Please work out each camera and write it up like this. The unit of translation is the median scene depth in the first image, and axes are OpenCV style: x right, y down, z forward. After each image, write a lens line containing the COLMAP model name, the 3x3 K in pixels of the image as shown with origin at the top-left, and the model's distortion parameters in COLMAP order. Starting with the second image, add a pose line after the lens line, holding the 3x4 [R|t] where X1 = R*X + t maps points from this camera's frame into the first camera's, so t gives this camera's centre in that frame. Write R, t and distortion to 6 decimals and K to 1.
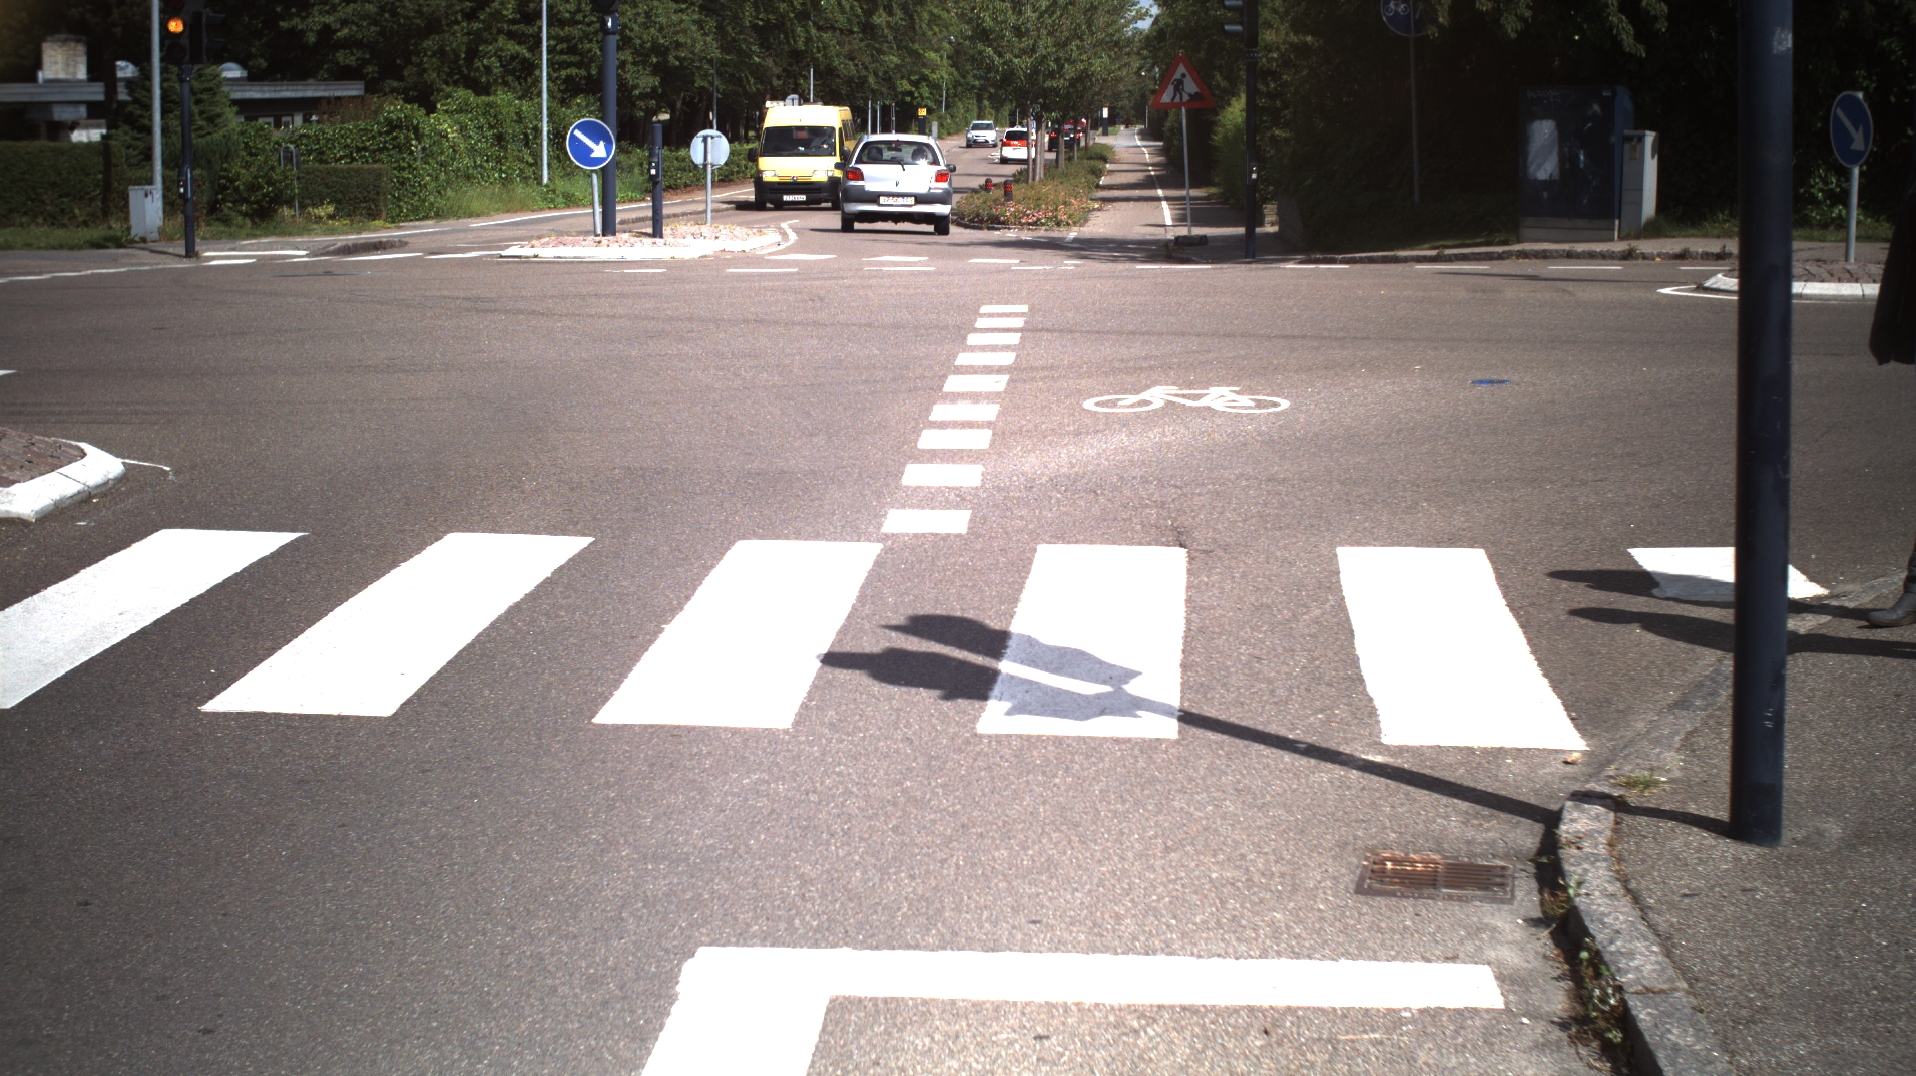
lens RADIAL K [[3359.0, 0, 958.0], [0, 3359.0, 538.0], [0, 0, 1]] dist [-0.286652, 0.435256]
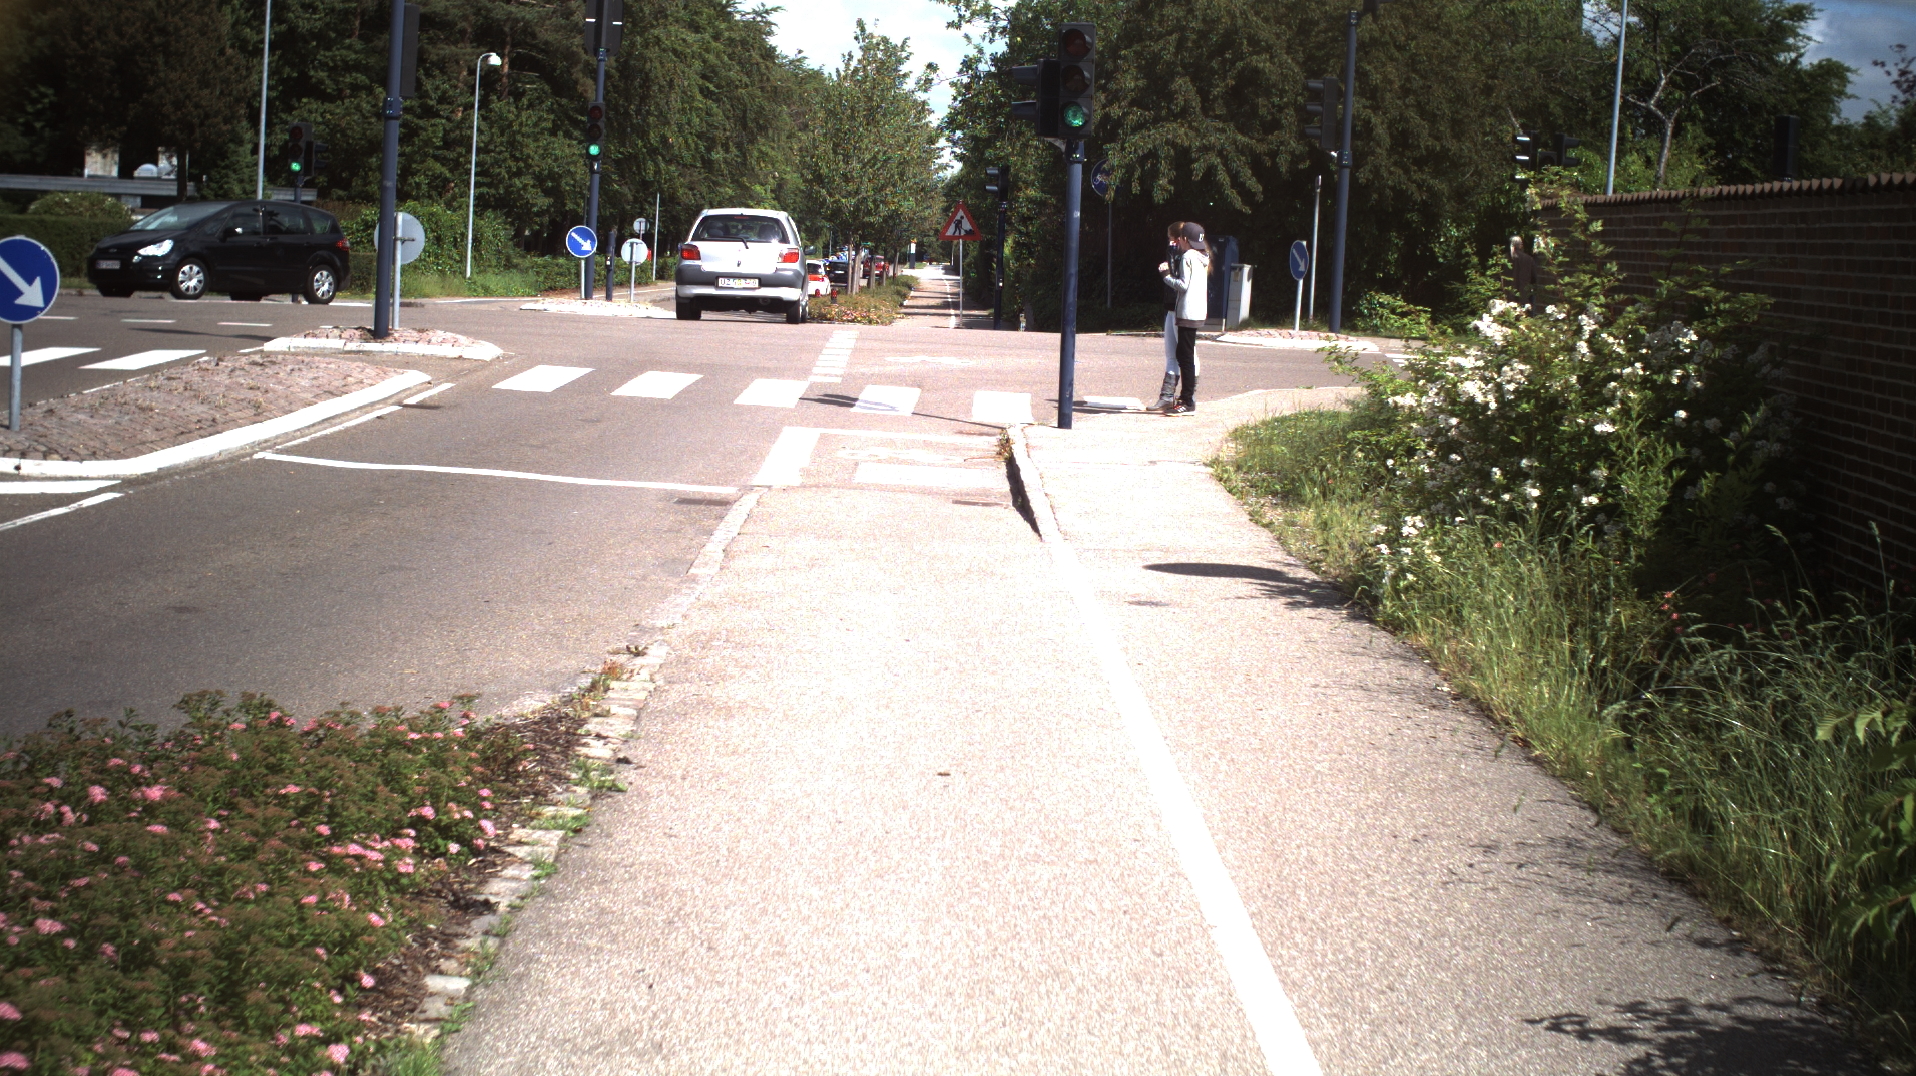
lens RADIAL K [[3359.0, 0, 958.0], [0, 3359.0, 538.0], [0, 0, 1]] dist [-0.286652, 0.435256]
pose [[0.997137, 0.045500, 0.060395, -0.013634], [-0.043015, 0.998199, -0.041825, 0.052464], [-0.062190, 0.039108, 0.997298, -0.381002]]
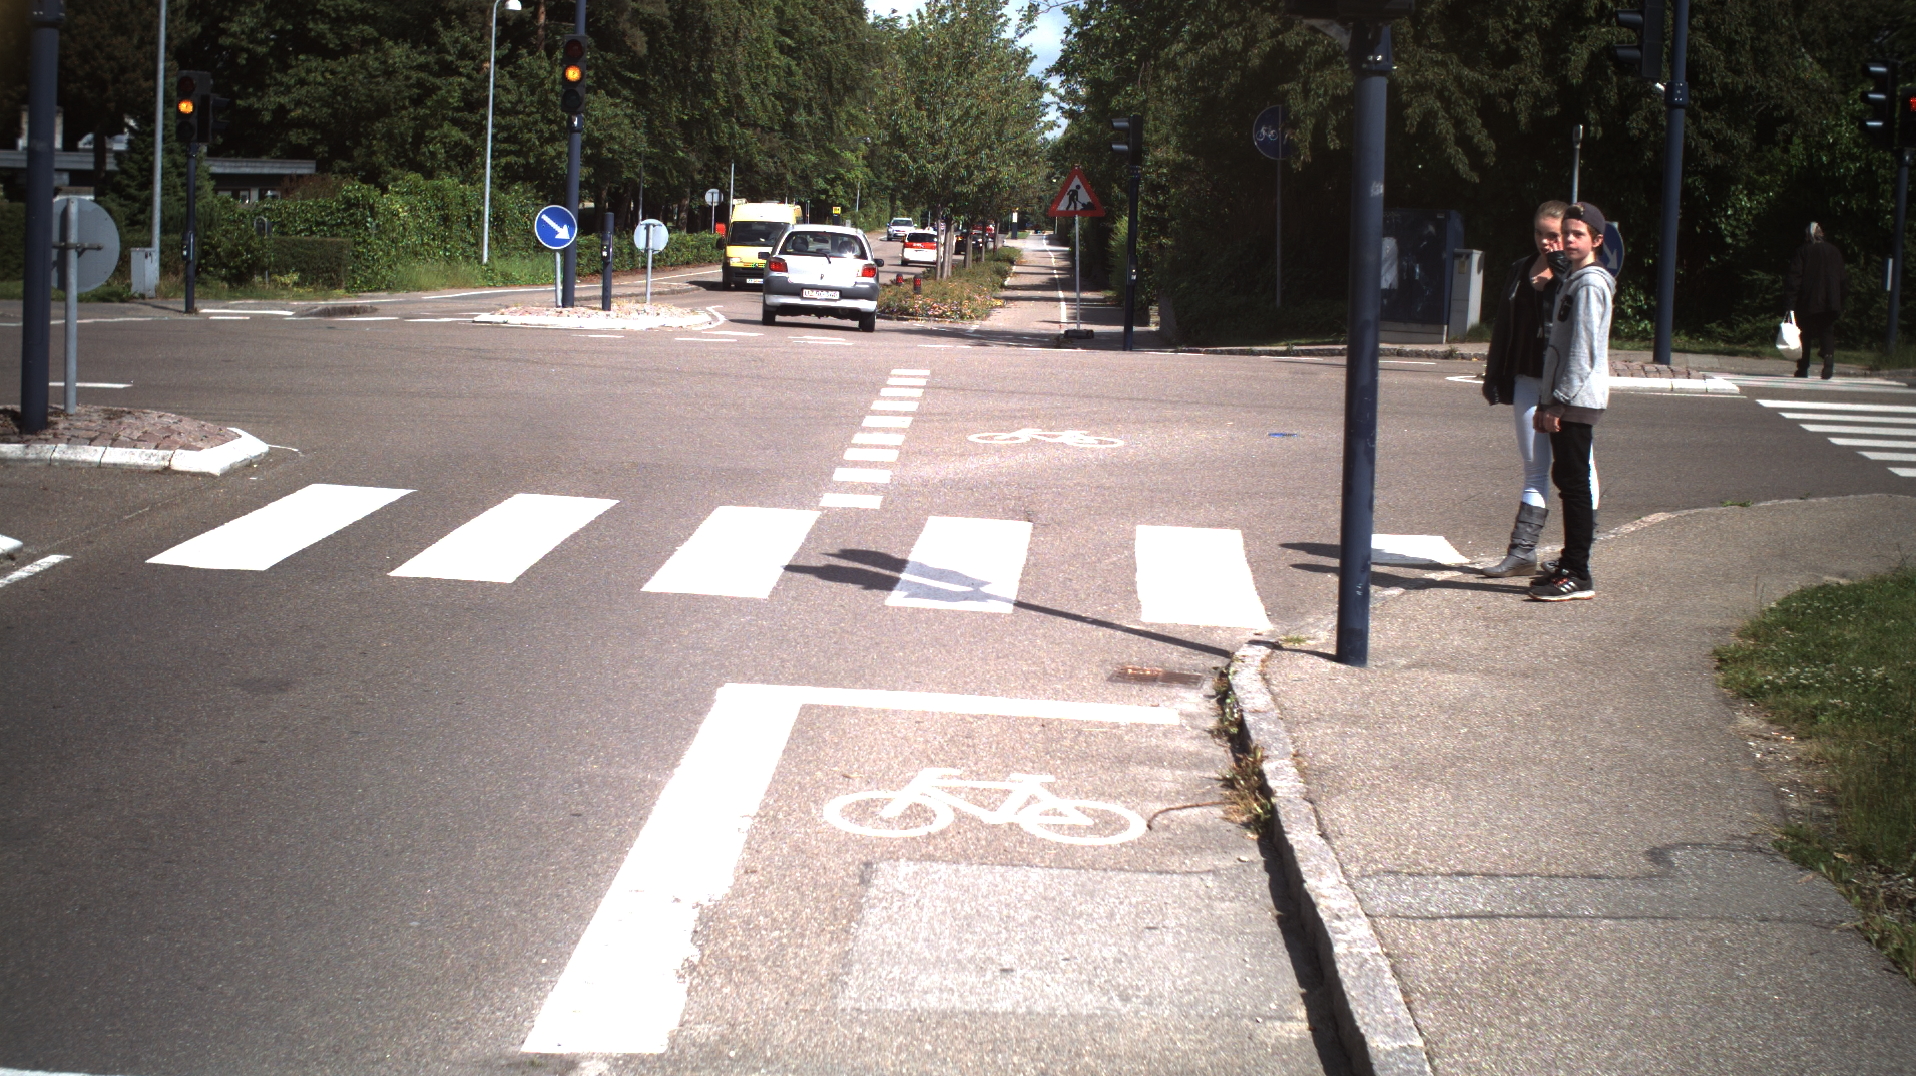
lens RADIAL K [[3359.0, 0, 958.0], [0, 3359.0, 538.0], [0, 0, 1]] dist [-0.286652, 0.435256]
pose [[0.998894, 0.036430, 0.029734, -0.001371], [-0.035522, 0.998903, -0.030502, 0.012151], [-0.030813, 0.029412, 0.999092, -0.096347]]
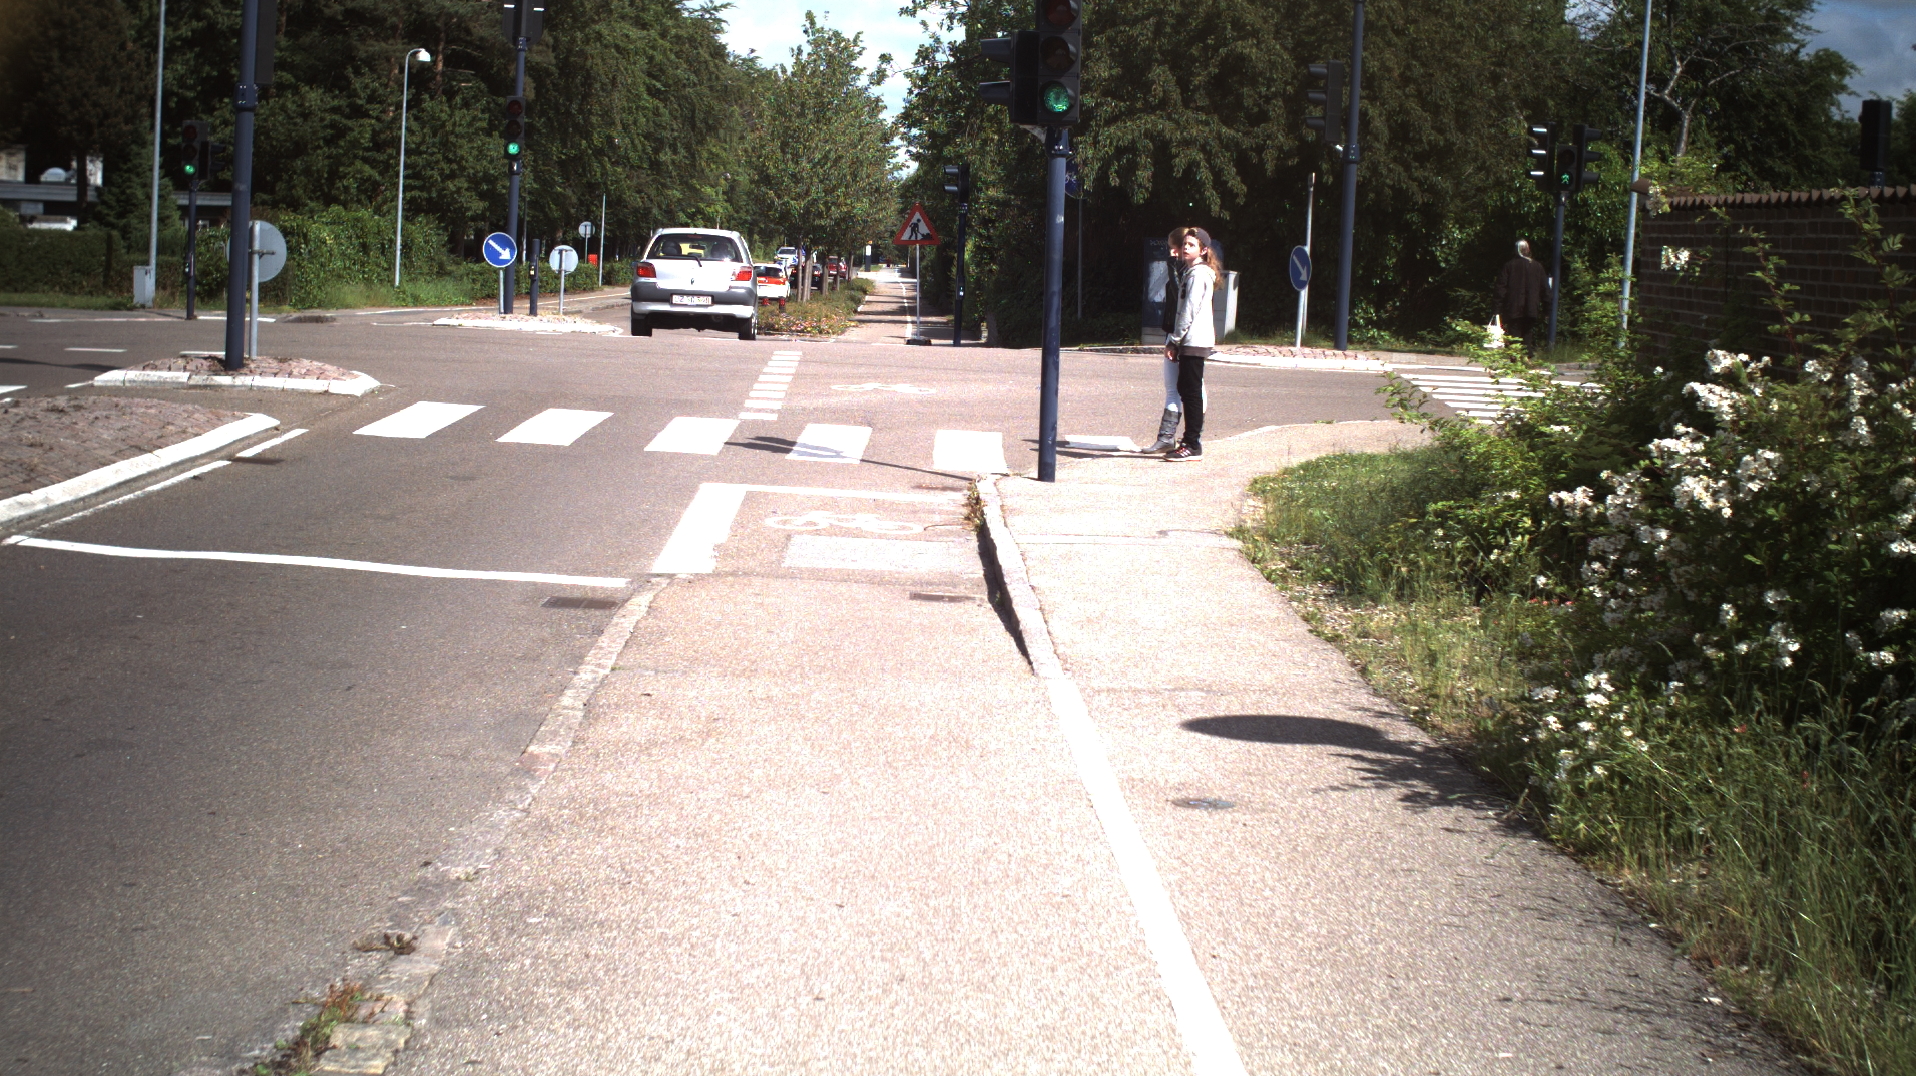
lens RADIAL K [[3359.0, 0, 958.0], [0, 3359.0, 538.0], [0, 0, 1]] dist [-0.286652, 0.435256]
pose [[0.996551, 0.039585, 0.072930, -0.008470], [-0.036546, 0.998426, -0.042546, 0.038734], [-0.074499, 0.039734, 0.996429, -0.286928]]
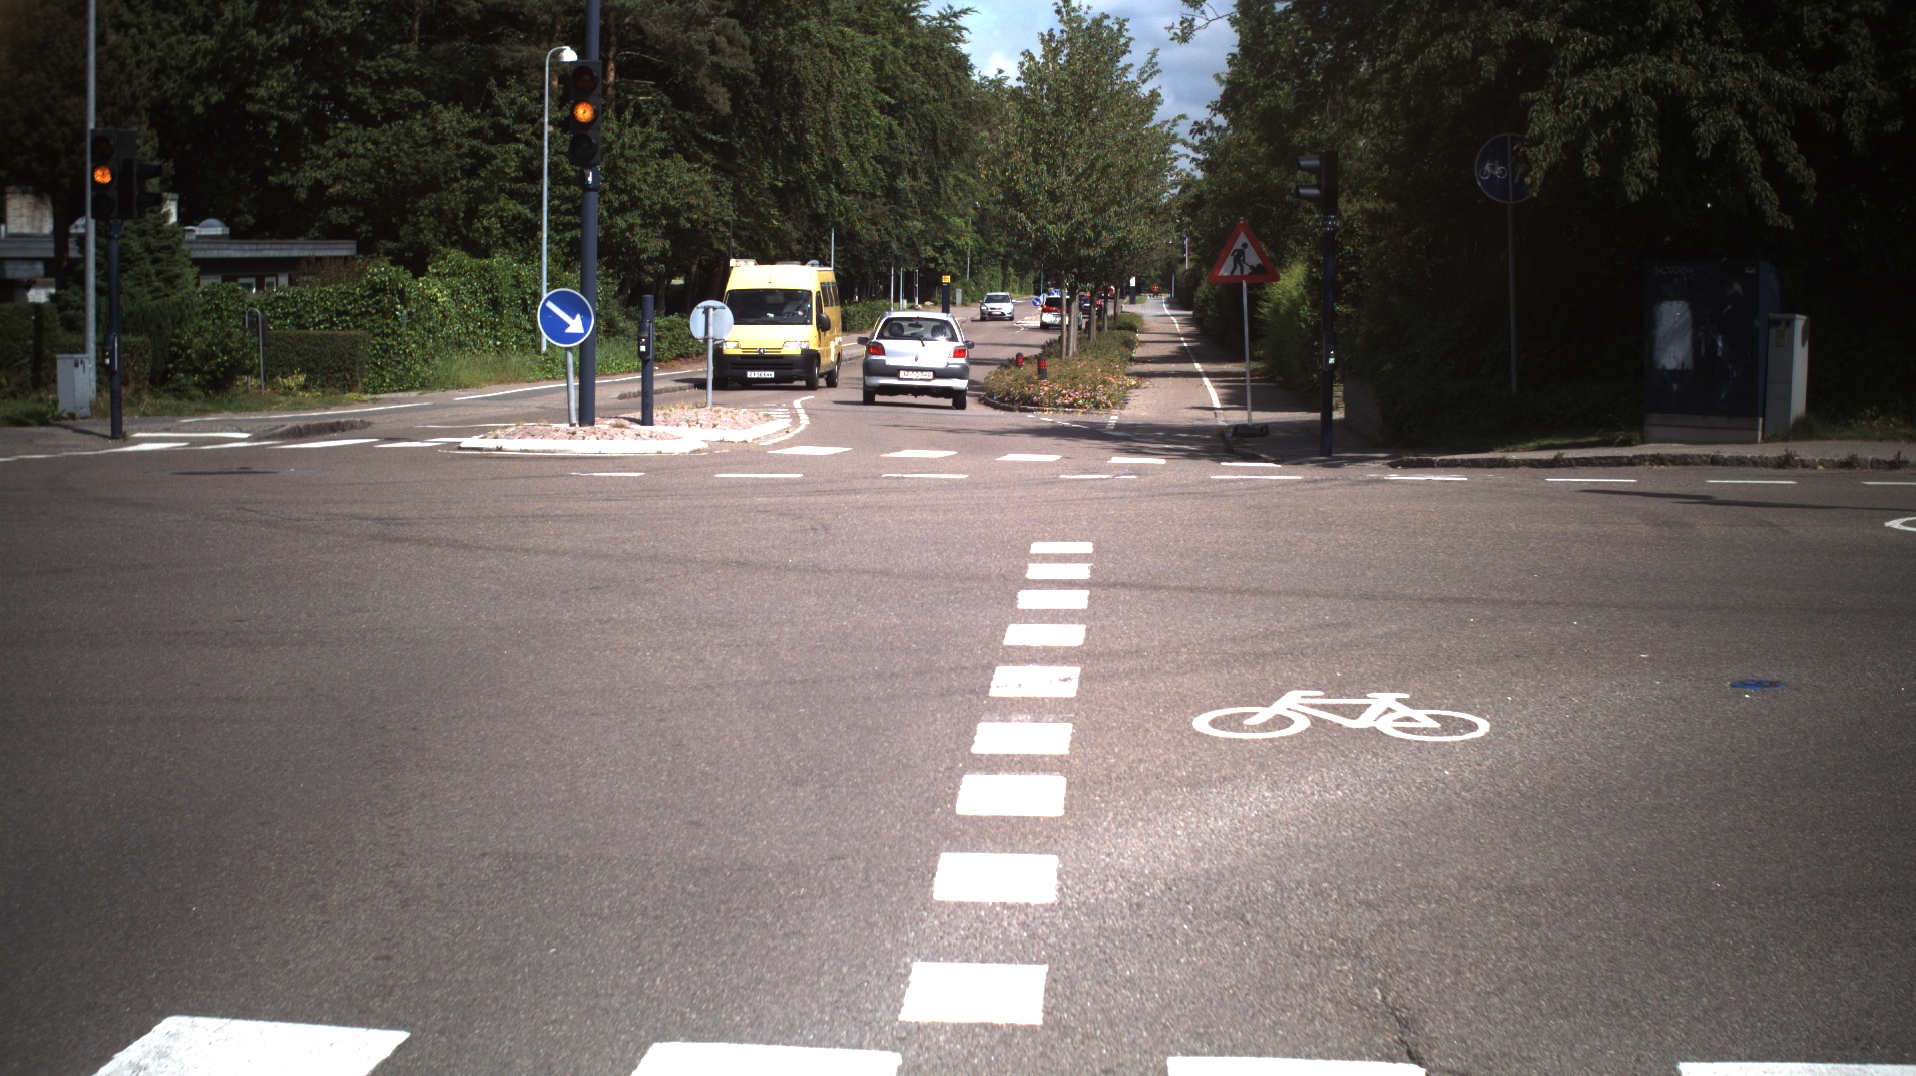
lens RADIAL K [[3359.0, 0, 958.0], [0, 3359.0, 538.0], [0, 0, 1]] dist [-0.286652, 0.435256]
pose [[0.999926, 0.010561, -0.005991, -0.002242], [-0.010844, 0.998726, -0.049290, -0.013129], [0.005463, 0.049352, 0.998767, 0.093156]]
